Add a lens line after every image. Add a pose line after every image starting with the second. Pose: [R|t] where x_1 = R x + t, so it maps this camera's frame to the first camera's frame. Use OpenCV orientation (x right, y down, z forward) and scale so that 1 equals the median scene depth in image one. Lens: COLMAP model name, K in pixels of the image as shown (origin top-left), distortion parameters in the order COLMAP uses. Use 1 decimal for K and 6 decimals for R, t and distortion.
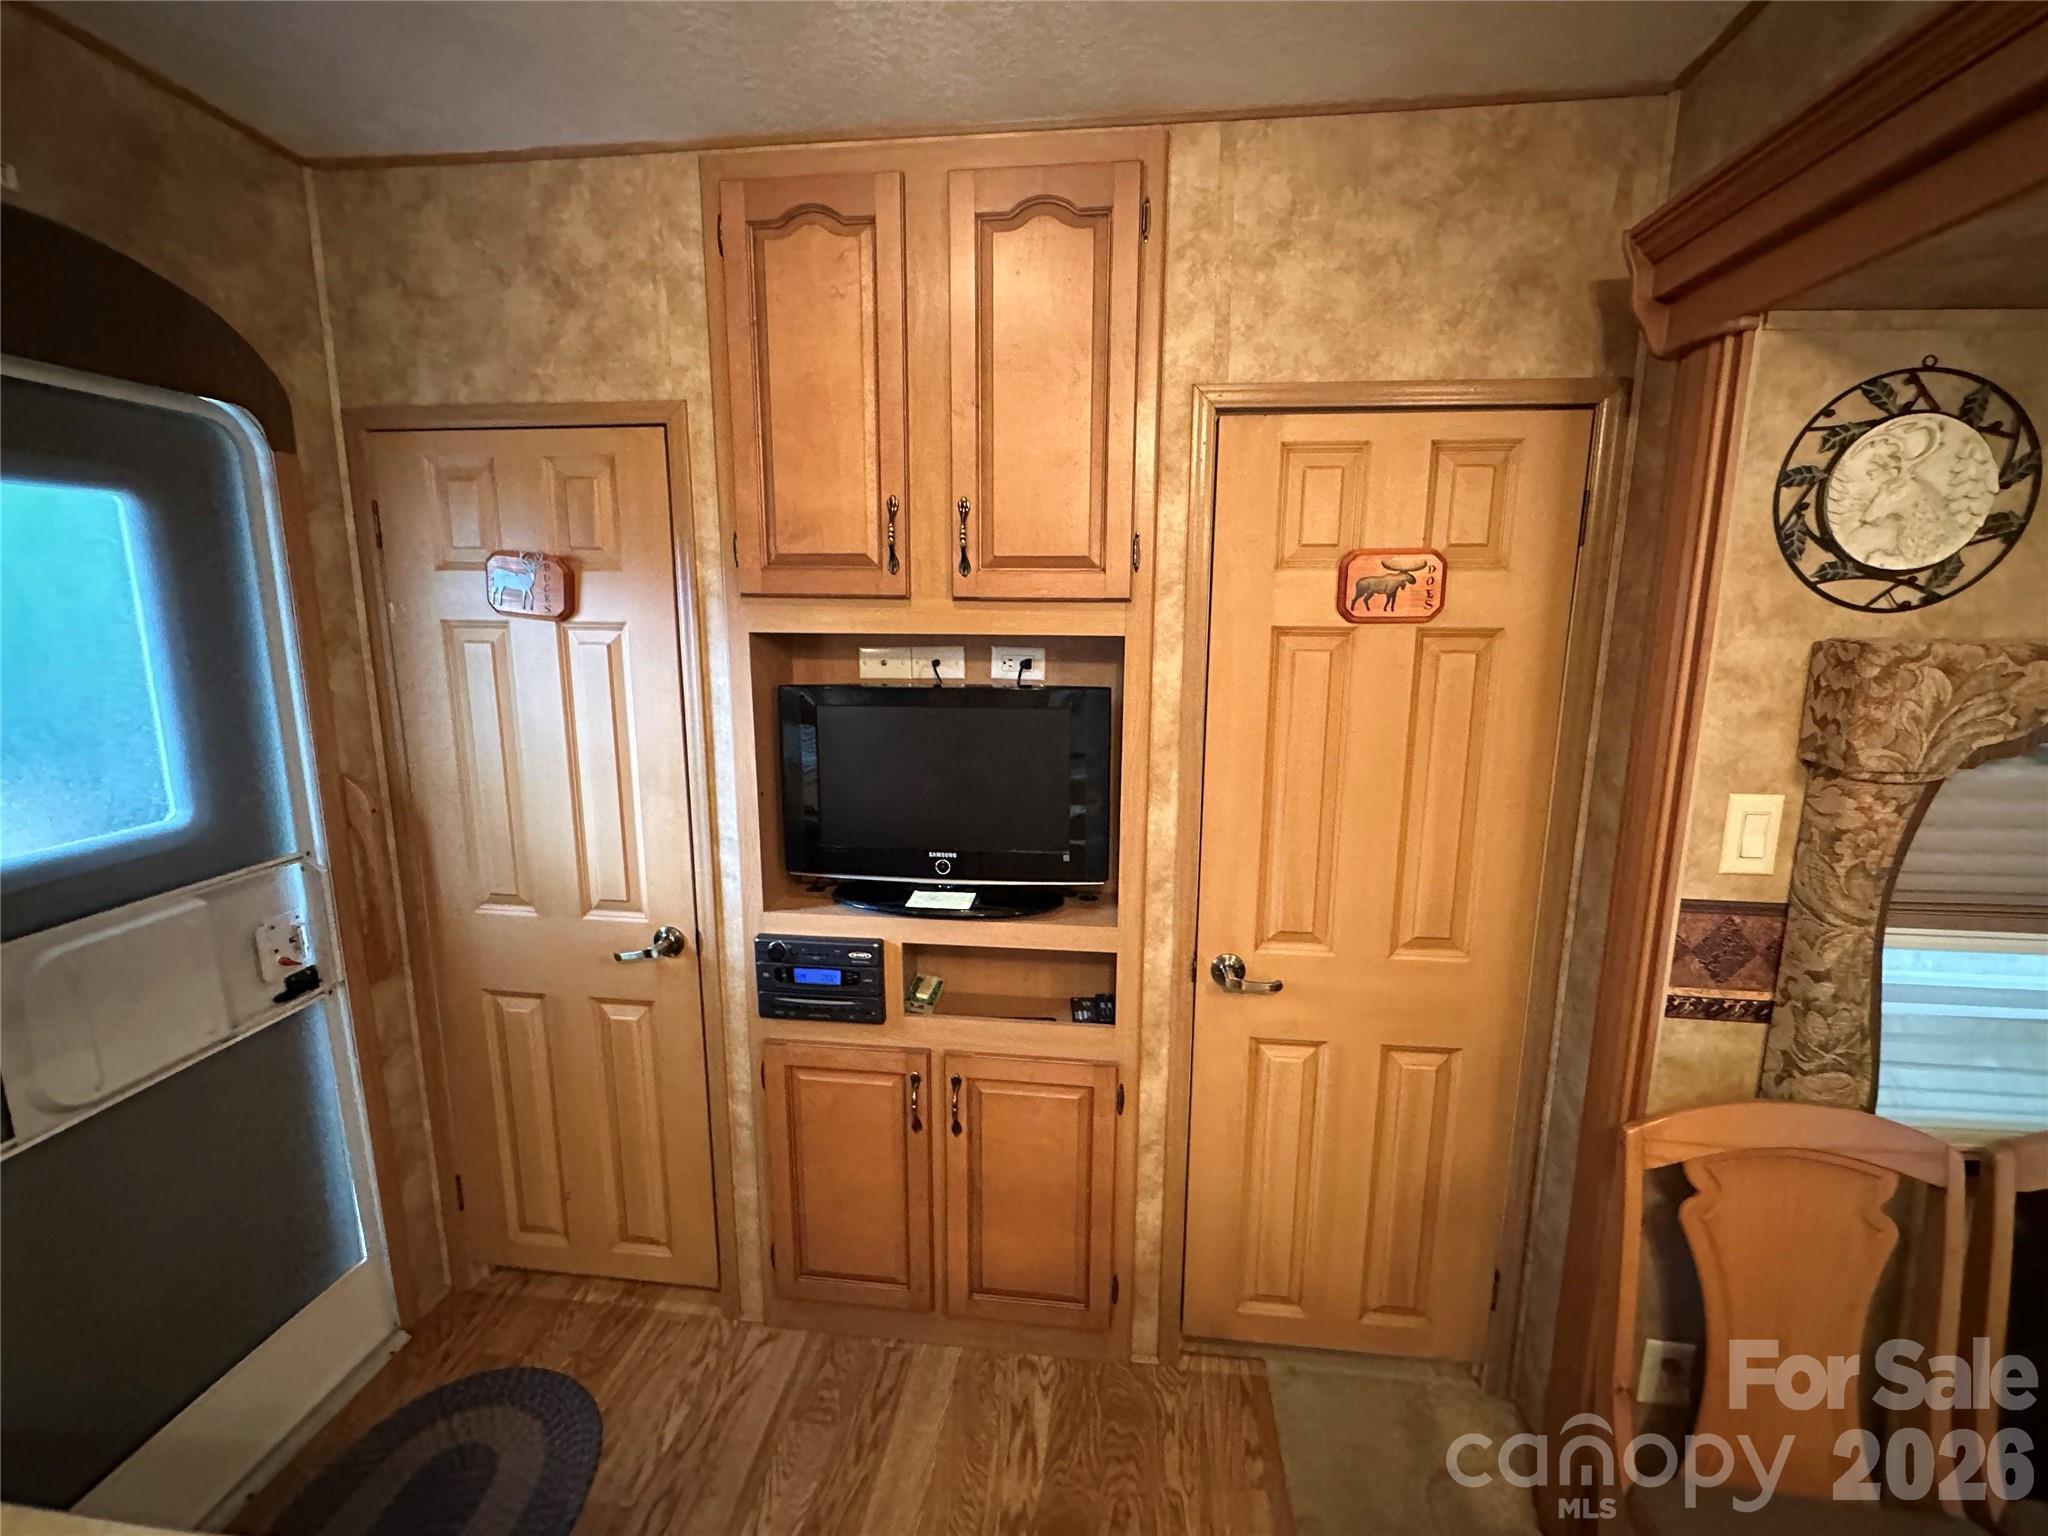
lens RADIAL K [[892.4, 0, 1029.8], [0, 892.4, 768.4], [0, 0, 1]] dist [-0.004248, 0.000502]
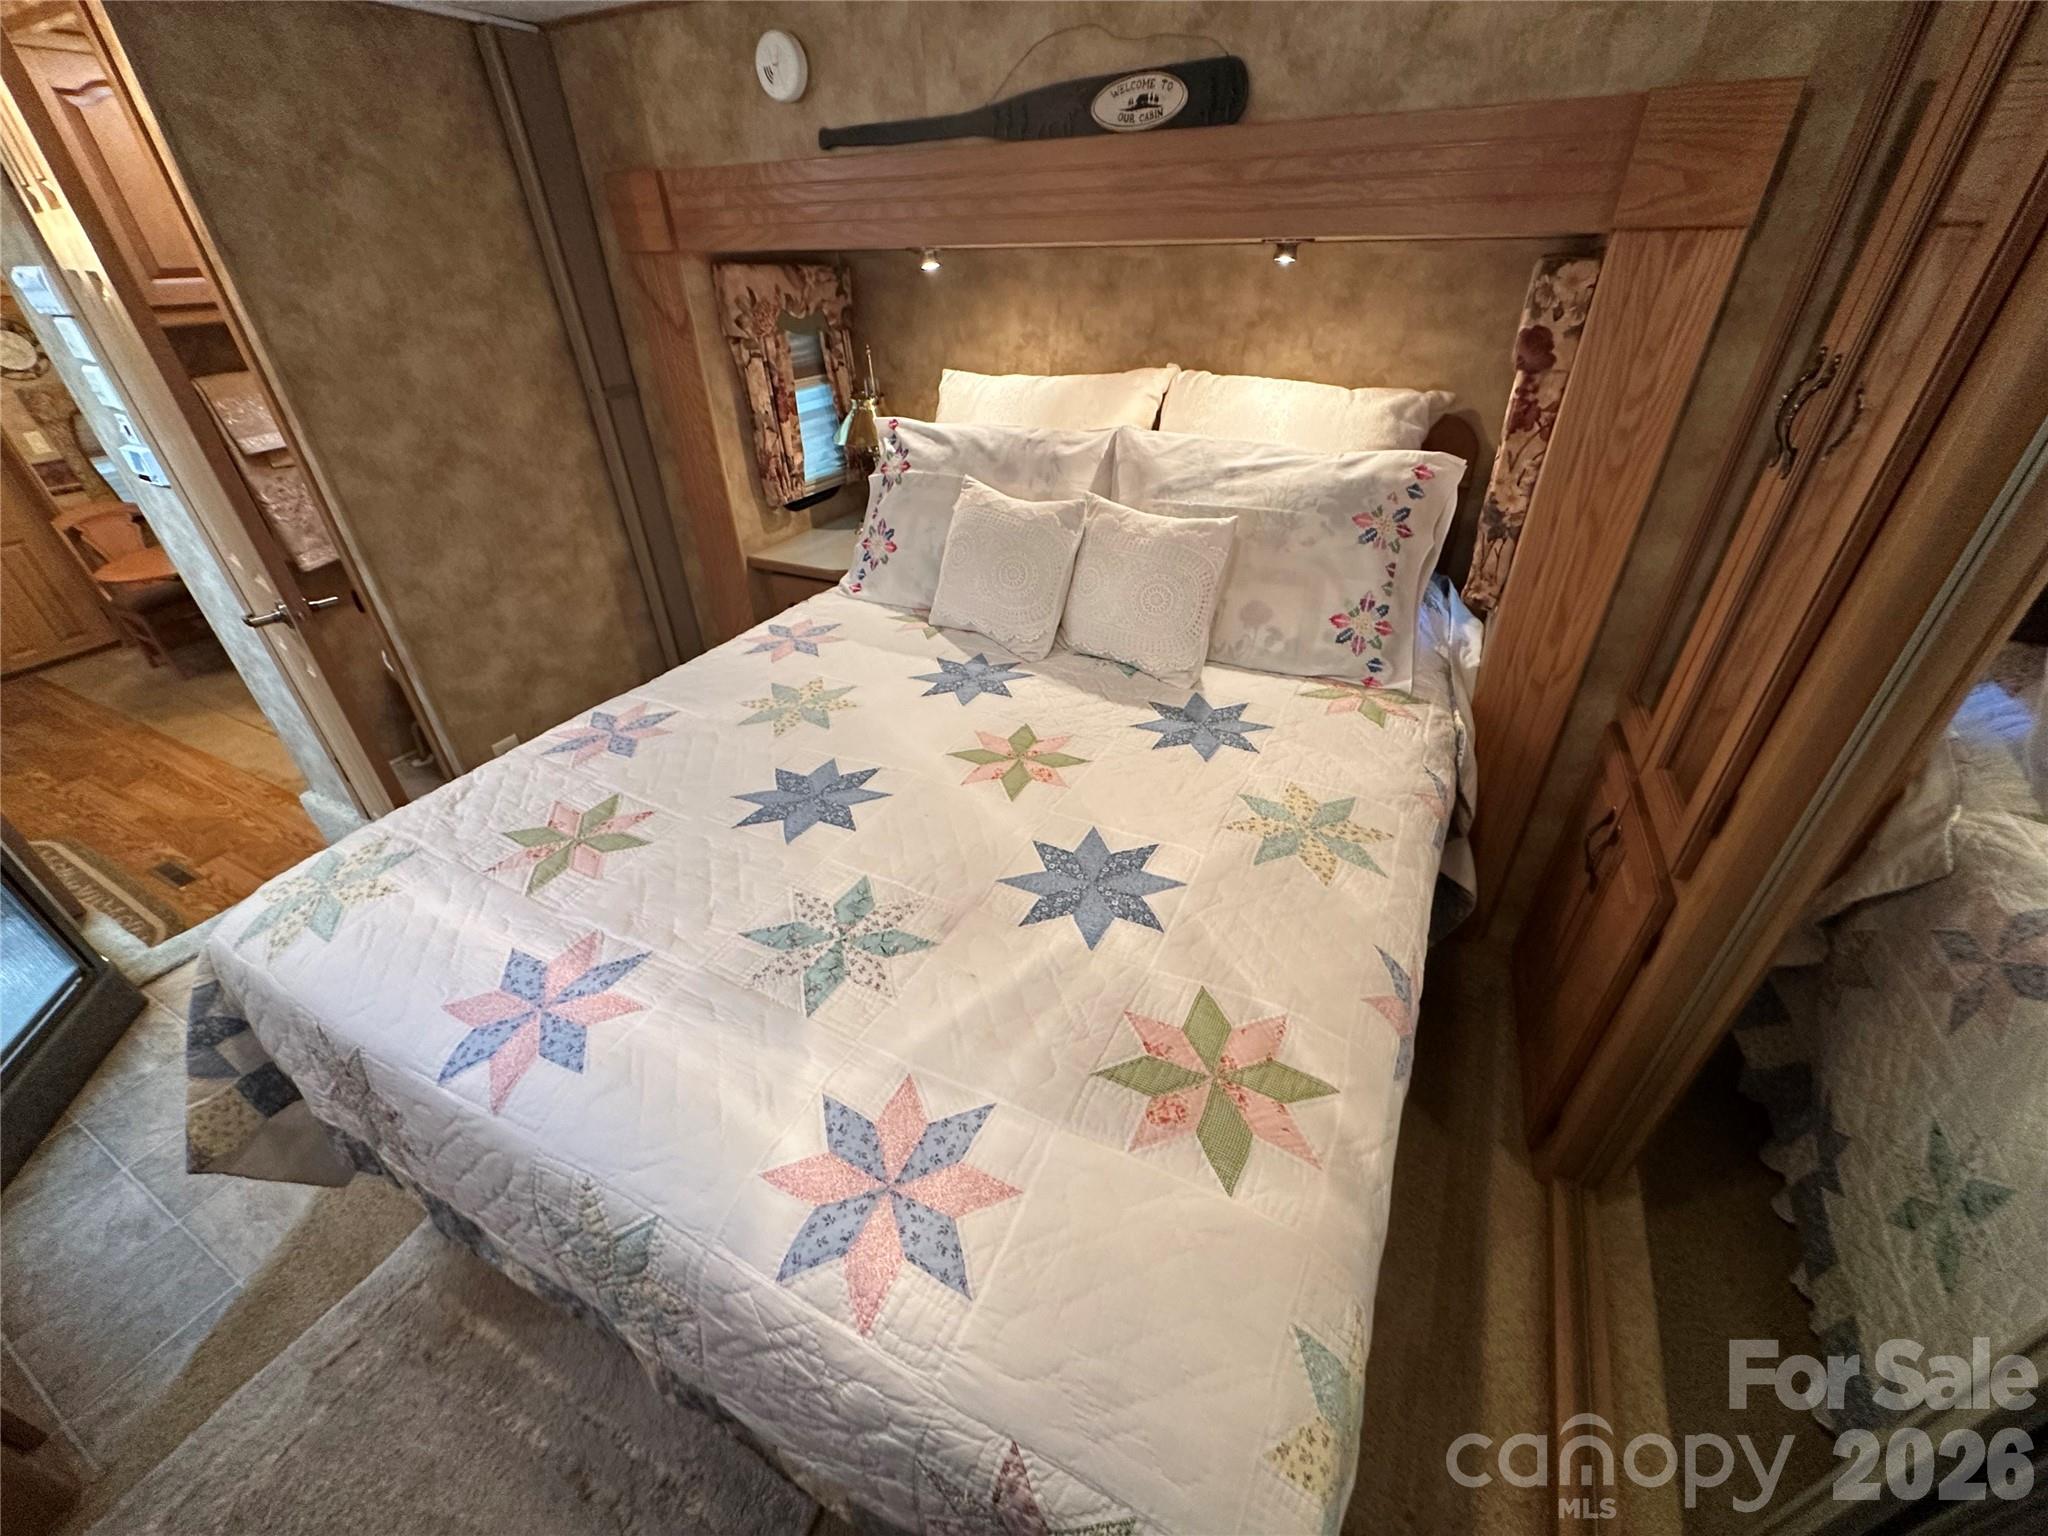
lens RADIAL K [[816.1, 0, 1028.6], [0, 816.1, 768.0], [0, 0, 1]] dist [-0.006675, 0.000779]
pose [[0.347182, -0.524662, 0.777299, -1.231229], [0.201097, 0.851226, 0.484741, 0.446657], [-0.915983, -0.011981, 0.401039, -4.521738]]
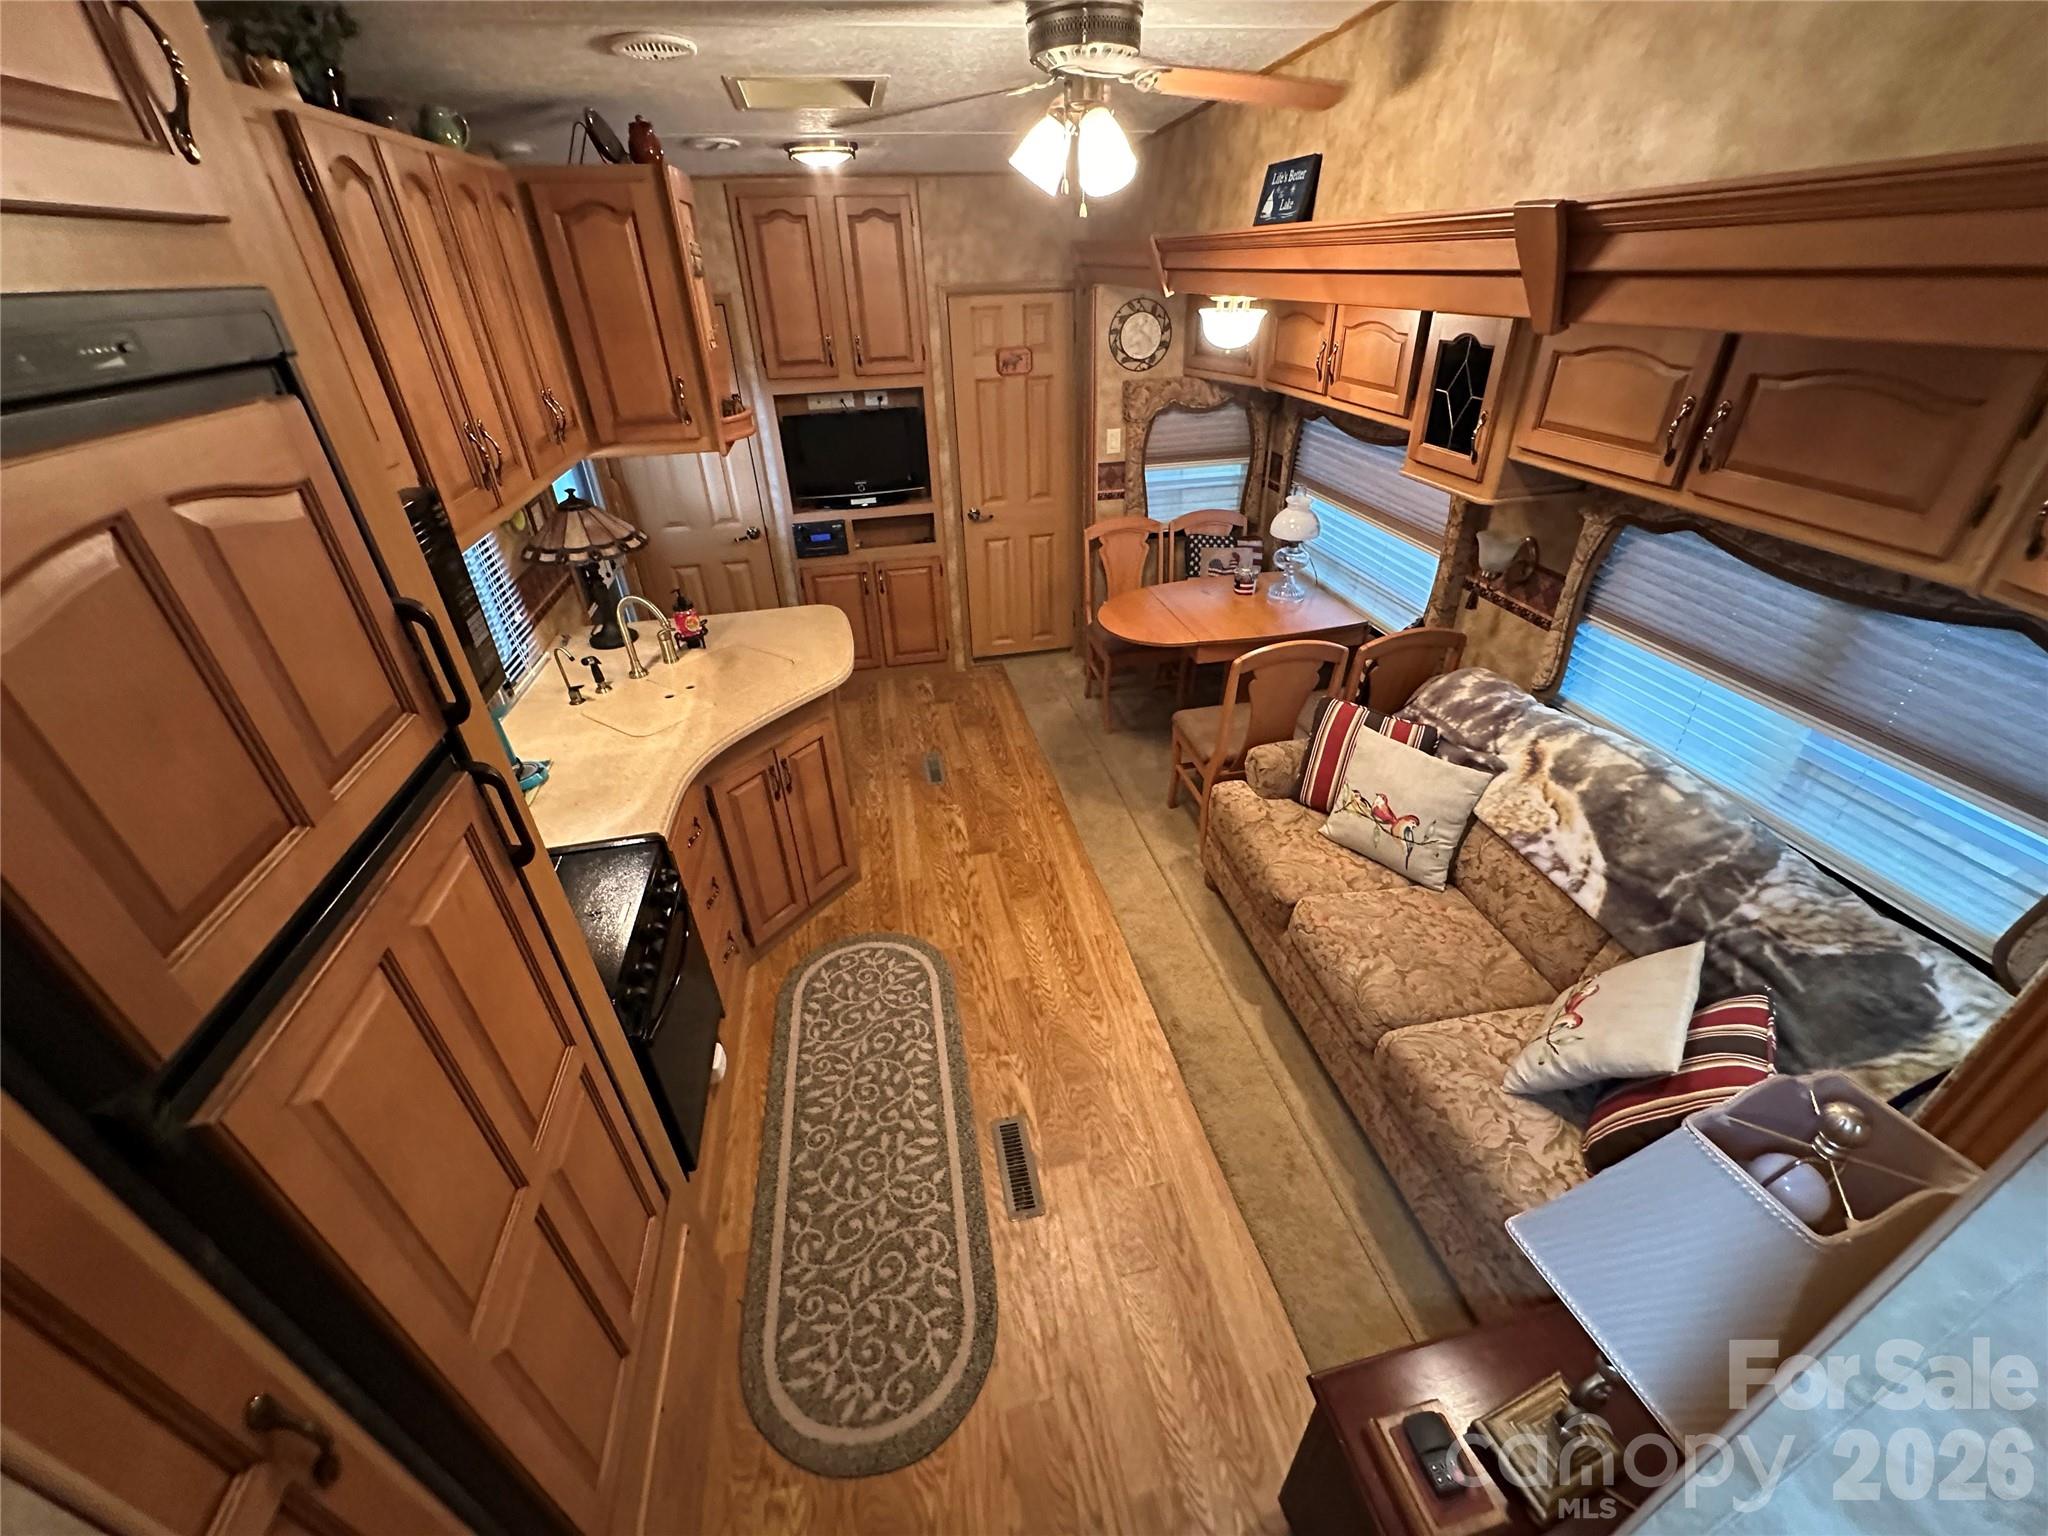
lens RADIAL K [[816.1, 0, 1028.6], [0, 816.1, 768.0], [0, 0, 1]] dist [-0.006675, 0.000779]
pose [[0.947201, -0.194438, 0.254961, -0.570930], [0.090286, 0.924719, 0.369787, 0.045886], [-0.307668, -0.327243, 0.893450, -2.159897]]
